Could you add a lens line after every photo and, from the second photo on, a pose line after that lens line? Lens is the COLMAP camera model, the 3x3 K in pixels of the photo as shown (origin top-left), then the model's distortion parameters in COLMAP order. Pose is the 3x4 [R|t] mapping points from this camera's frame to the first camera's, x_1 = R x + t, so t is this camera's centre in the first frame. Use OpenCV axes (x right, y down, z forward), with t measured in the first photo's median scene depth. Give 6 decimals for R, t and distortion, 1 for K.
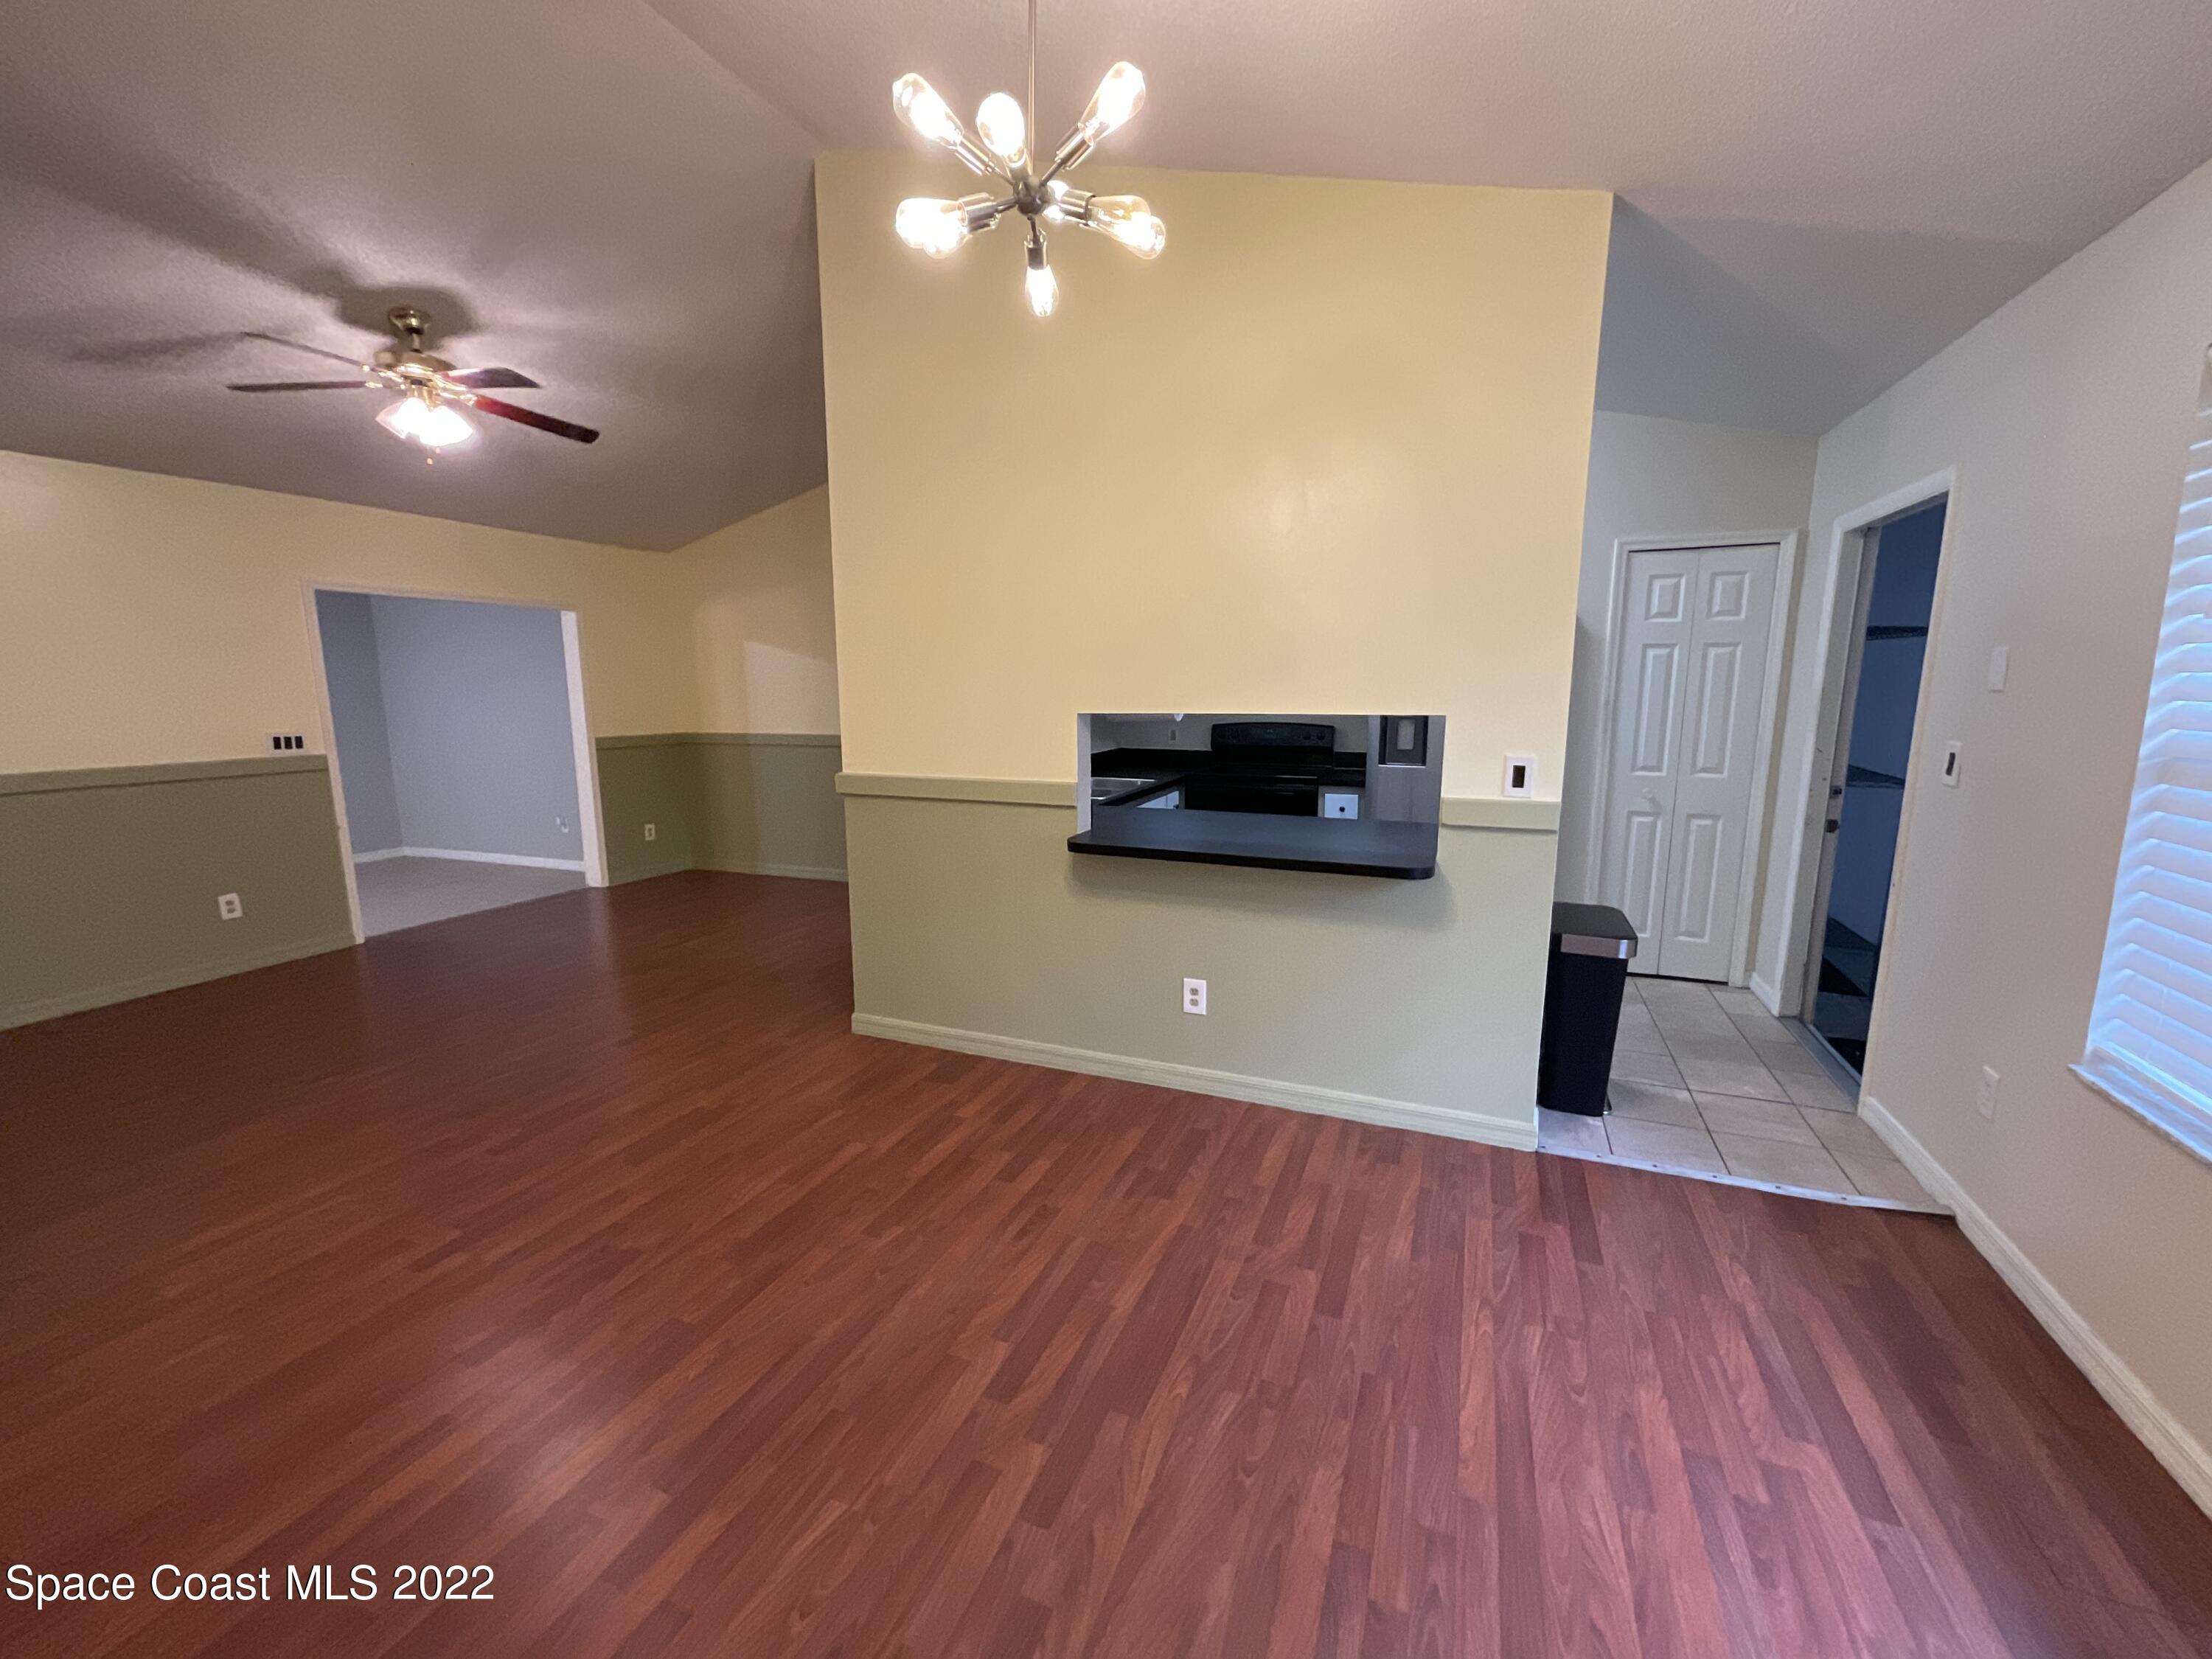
lens RADIAL K [[896.3, 0, 1111.6], [0, 896.3, 835.9], [0, 0, 1]] dist [-0.010735, 0.008290]
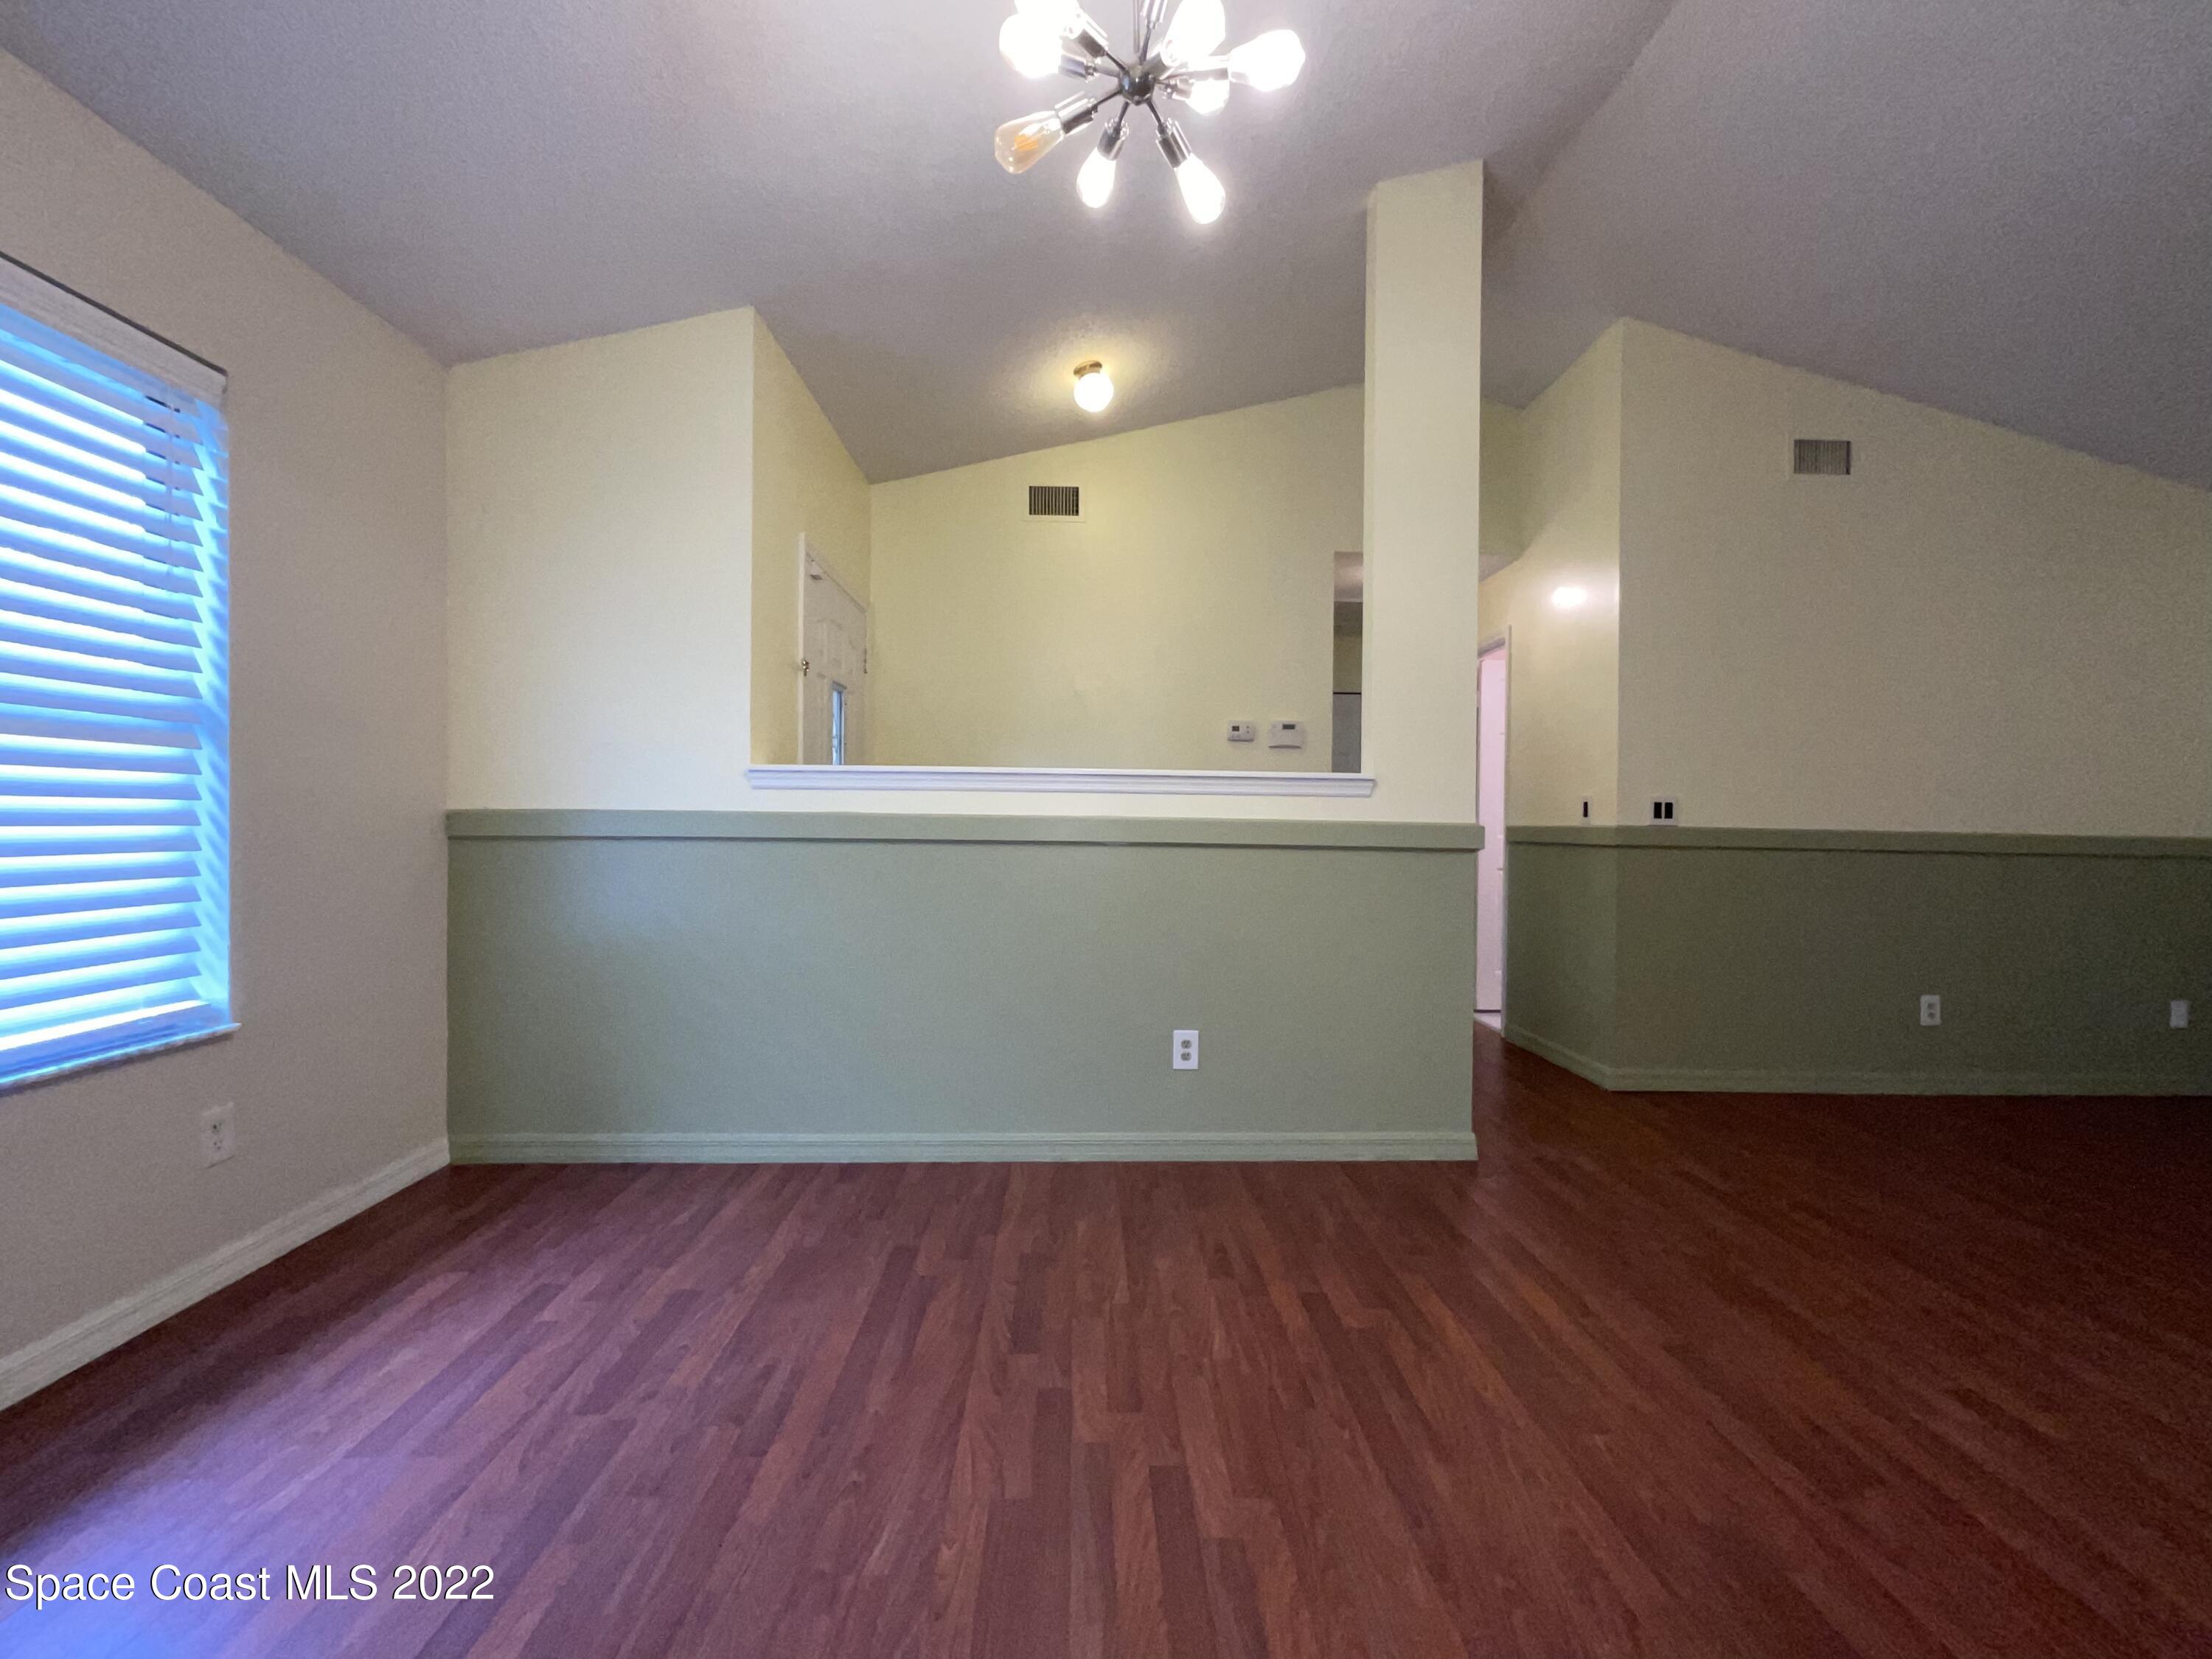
lens RADIAL K [[885.5, 0, 1107.5], [0, 885.5, 835.8], [0, 0, 1]] dist [-0.001350, -0.000083]
pose [[-0.910368, -0.002327, -0.413793, 0.160930], [-0.078245, 0.982912, 0.166617, -0.046302], [0.406335, 0.184060, -0.894994, 0.989706]]
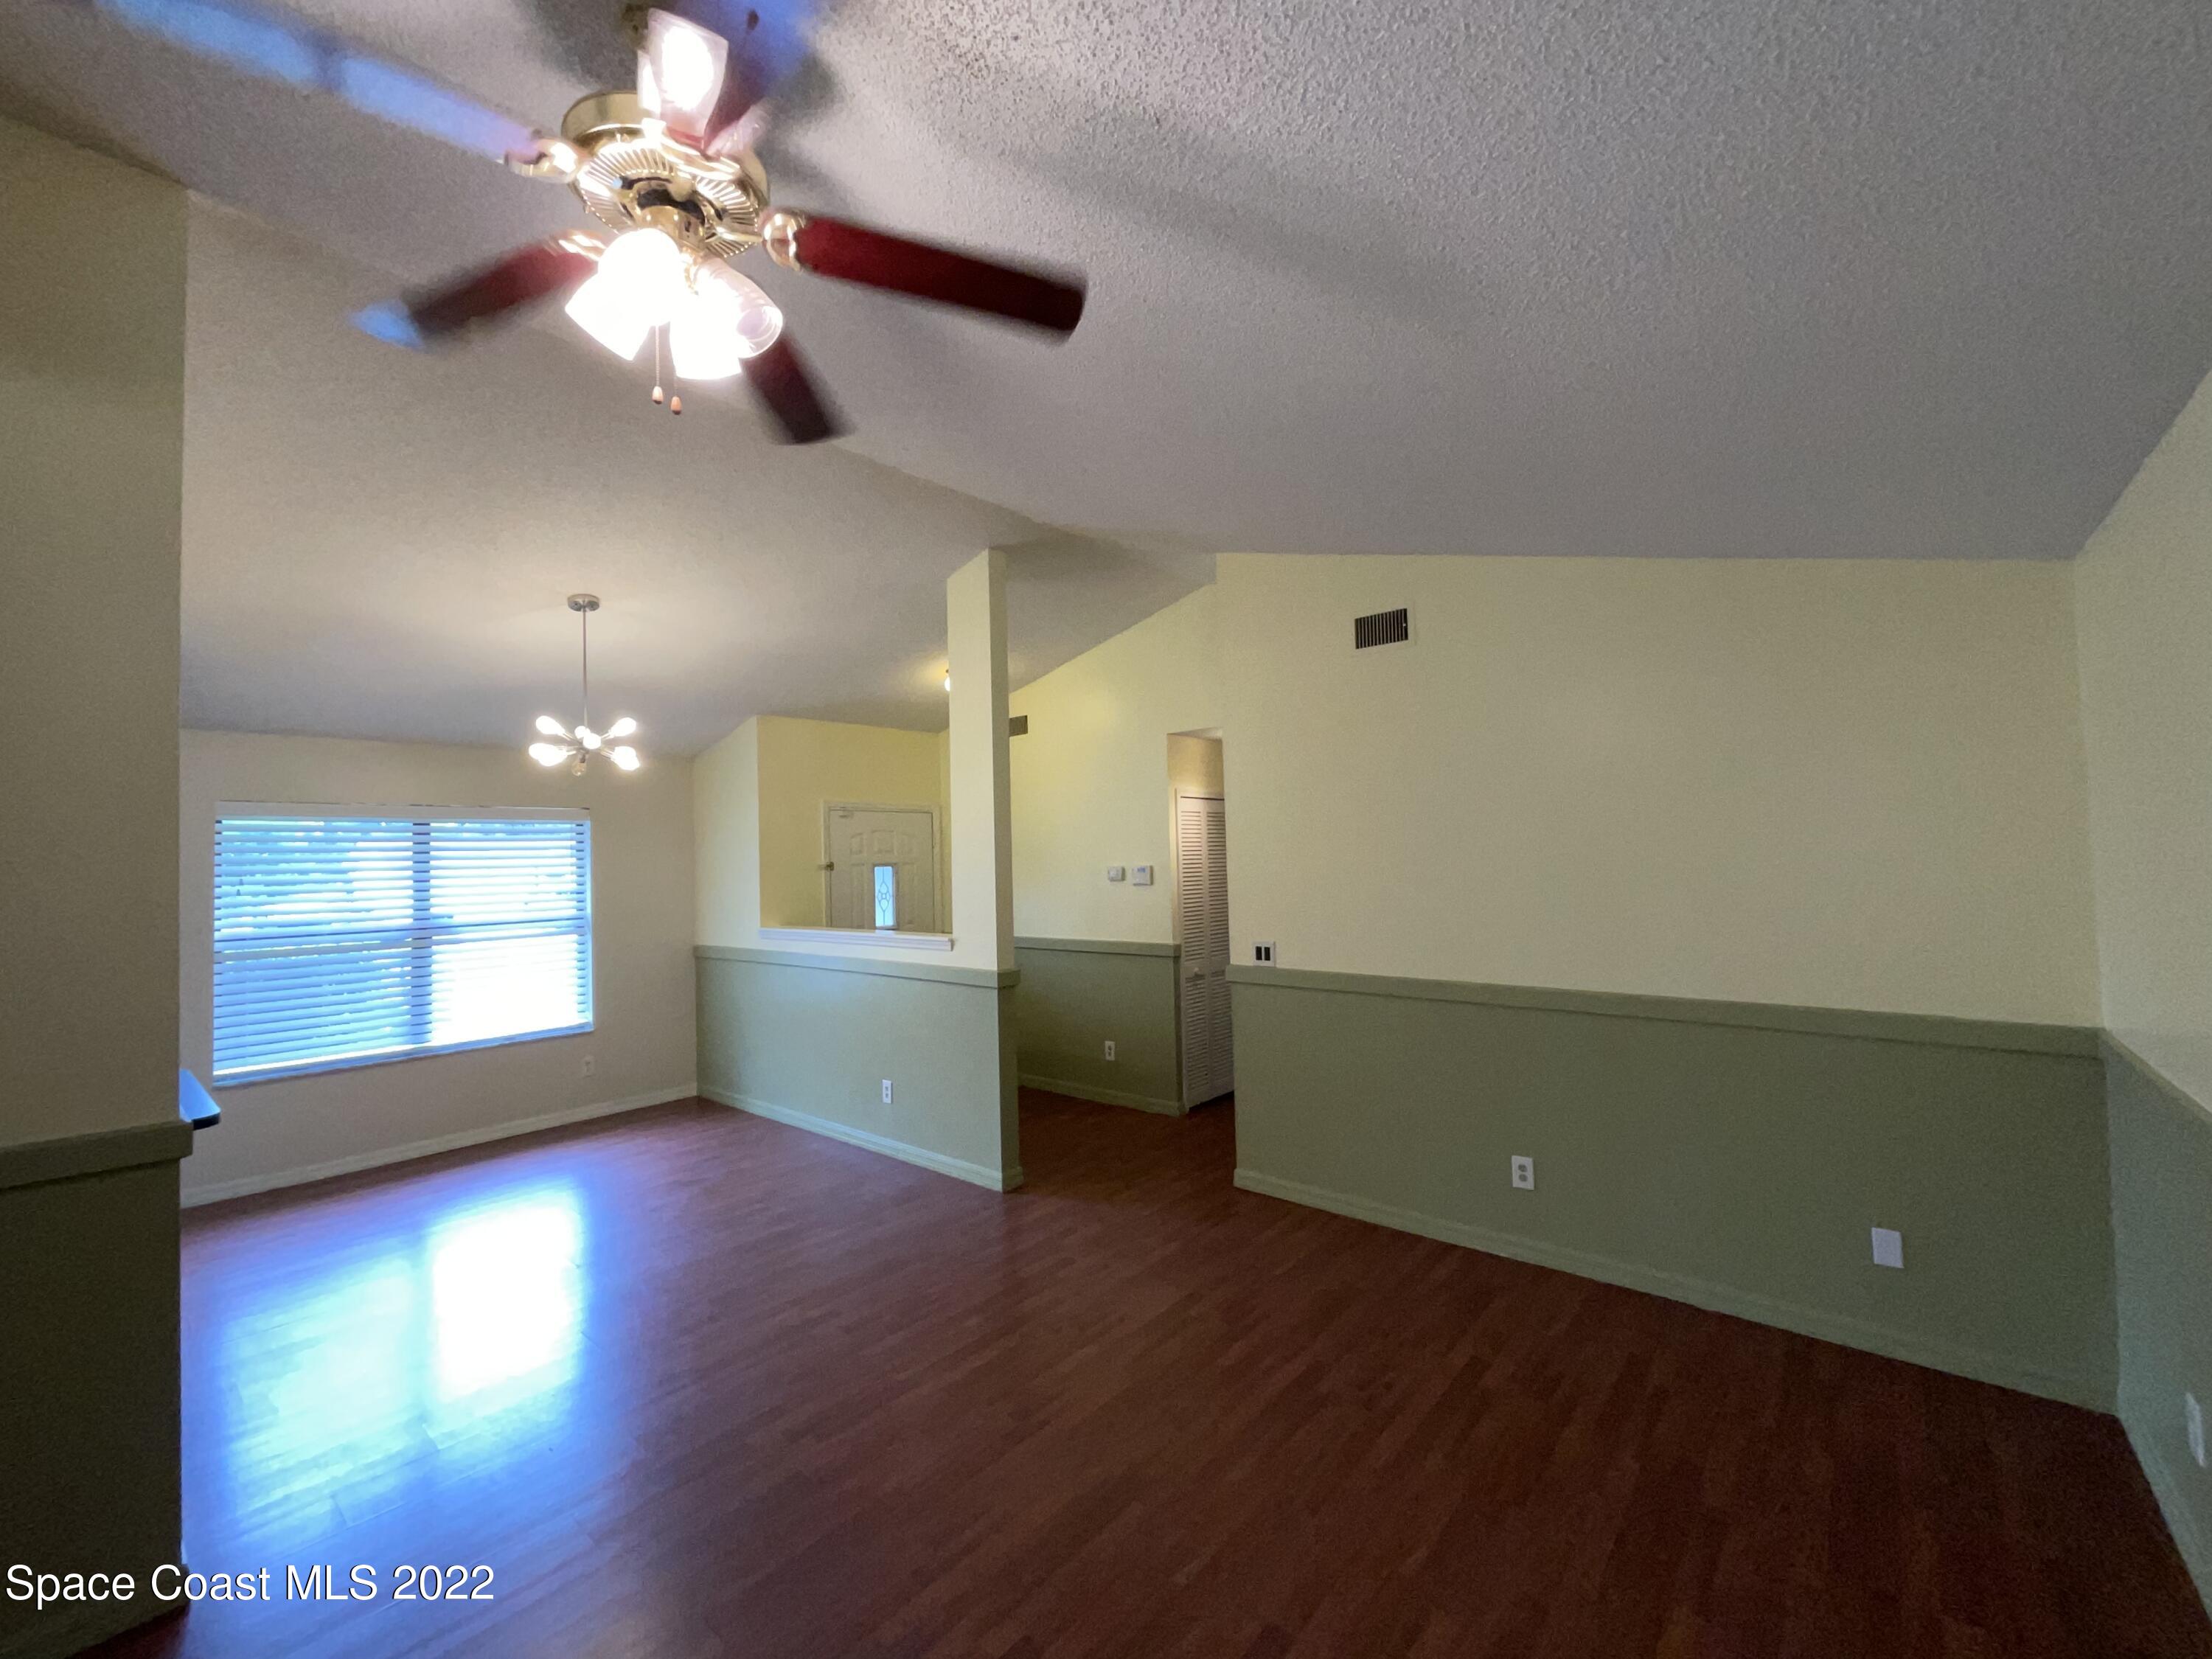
lens RADIAL K [[892.7, 0, 1106.0], [0, 892.7, 829.5], [0, 0, 1]] dist [0.000514, -0.000073]
pose [[-0.949475, 0.039507, 0.311345, -1.287019], [0.081167, 0.989205, 0.122004, -0.340689], [-0.303164, 0.141111, -0.942433, 1.632611]]
